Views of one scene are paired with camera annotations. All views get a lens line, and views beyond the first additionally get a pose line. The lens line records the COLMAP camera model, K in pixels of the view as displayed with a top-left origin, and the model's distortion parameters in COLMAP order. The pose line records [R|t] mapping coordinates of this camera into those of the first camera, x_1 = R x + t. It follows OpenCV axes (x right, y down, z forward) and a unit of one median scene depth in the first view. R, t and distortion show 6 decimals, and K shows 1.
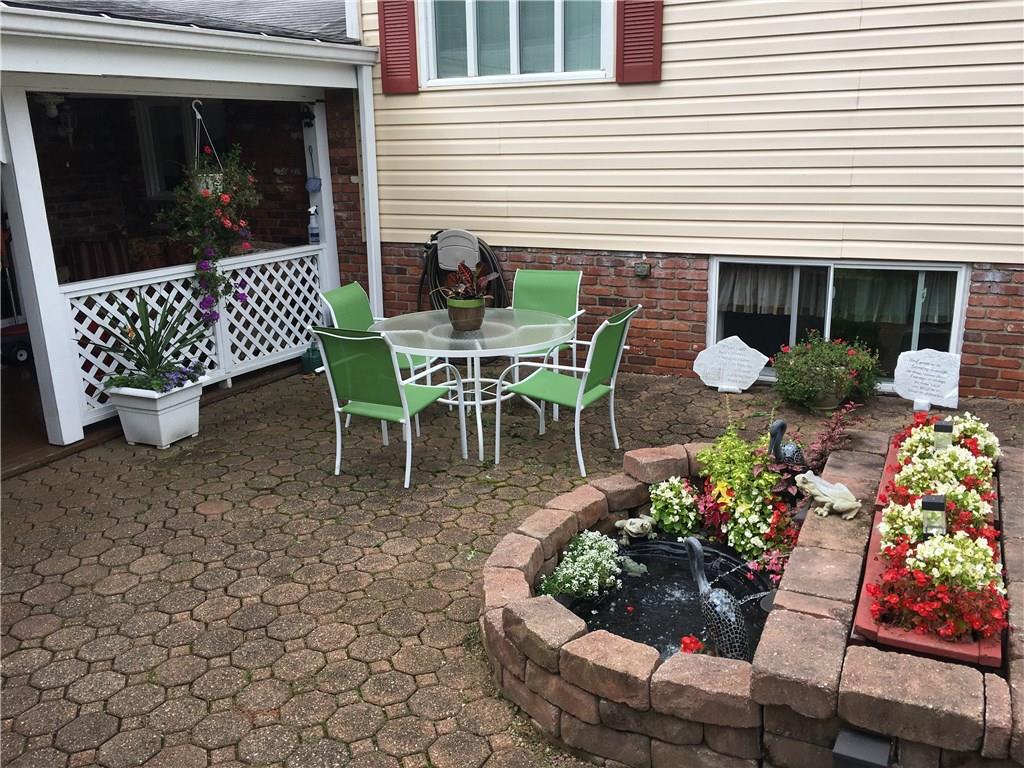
lens RADIAL K [[871.0, 0, 513.9], [0, 871.0, 382.7], [0, 0, 1]] dist [-0.009590, -0.001291]
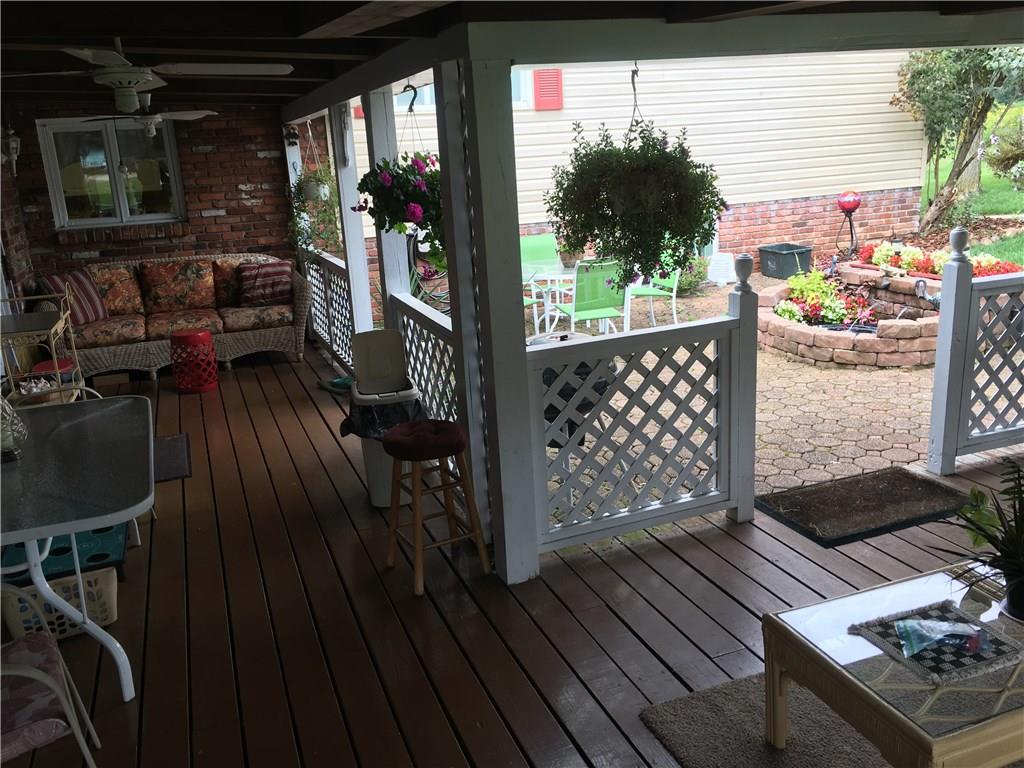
lens RADIAL K [[871.0, 0, 510.6], [0, 871.0, 383.9], [0, 0, 1]] dist [-0.009590, -0.001291]
pose [[0.683122, -0.206522, 0.700494, -0.928860], [0.239571, 0.969475, 0.052195, 0.022645], [-0.689891, 0.132162, 0.711747, 0.018679]]
